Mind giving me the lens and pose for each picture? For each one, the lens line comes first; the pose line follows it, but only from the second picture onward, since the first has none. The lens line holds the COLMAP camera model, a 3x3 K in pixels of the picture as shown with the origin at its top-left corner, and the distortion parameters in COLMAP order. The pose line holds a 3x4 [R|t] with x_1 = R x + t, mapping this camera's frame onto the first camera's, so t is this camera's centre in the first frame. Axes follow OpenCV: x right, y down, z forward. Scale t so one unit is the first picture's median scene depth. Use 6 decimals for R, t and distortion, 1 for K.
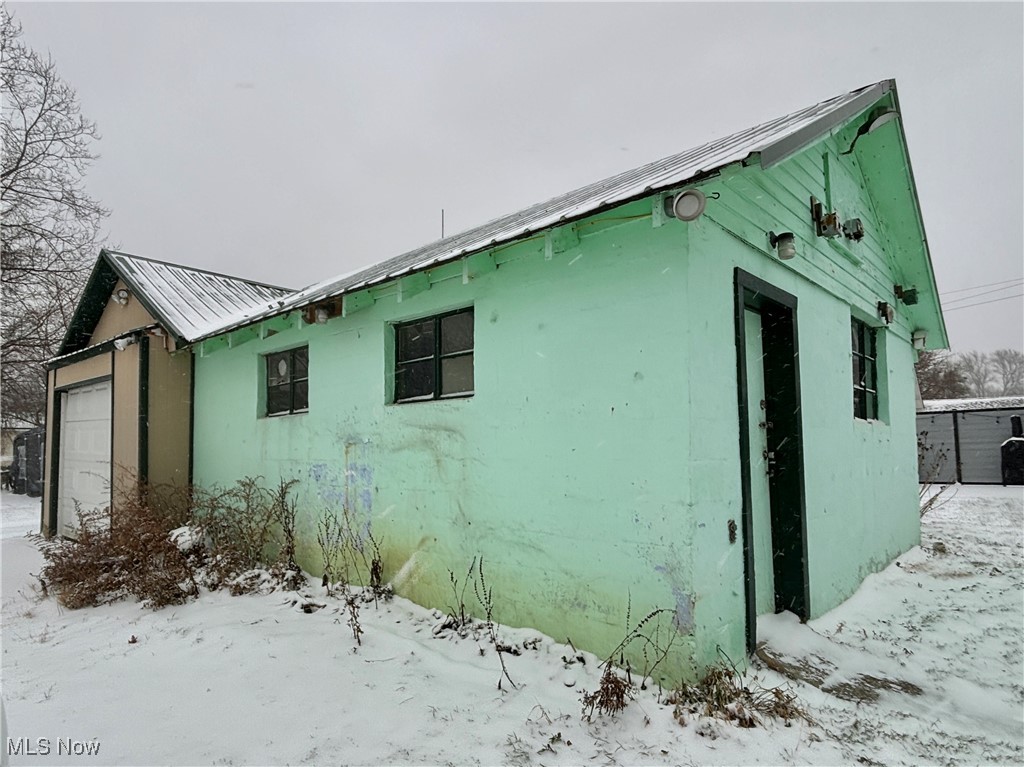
lens RADIAL K [[618.2, 0, 496.7], [0, 618.2, 422.9], [0, 0, 1]] dist [-0.001534, 0.000380]
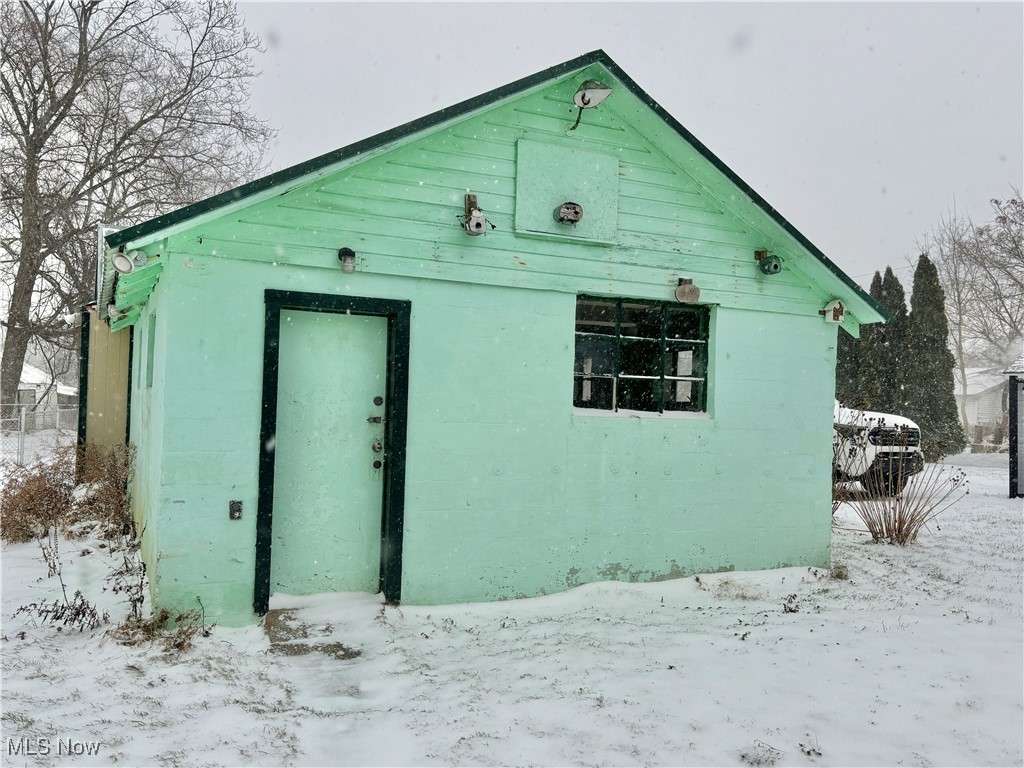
lens RADIAL K [[838.9, 0, 511.9], [0, 838.9, 383.1], [0, 0, 1]] dist [0.037959, -0.031774]
pose [[0.937548, 0.026835, -0.346819, 1.433843], [-0.020658, 0.999555, 0.021496, -0.121219], [0.347241, -0.012989, 0.937686, -0.366369]]
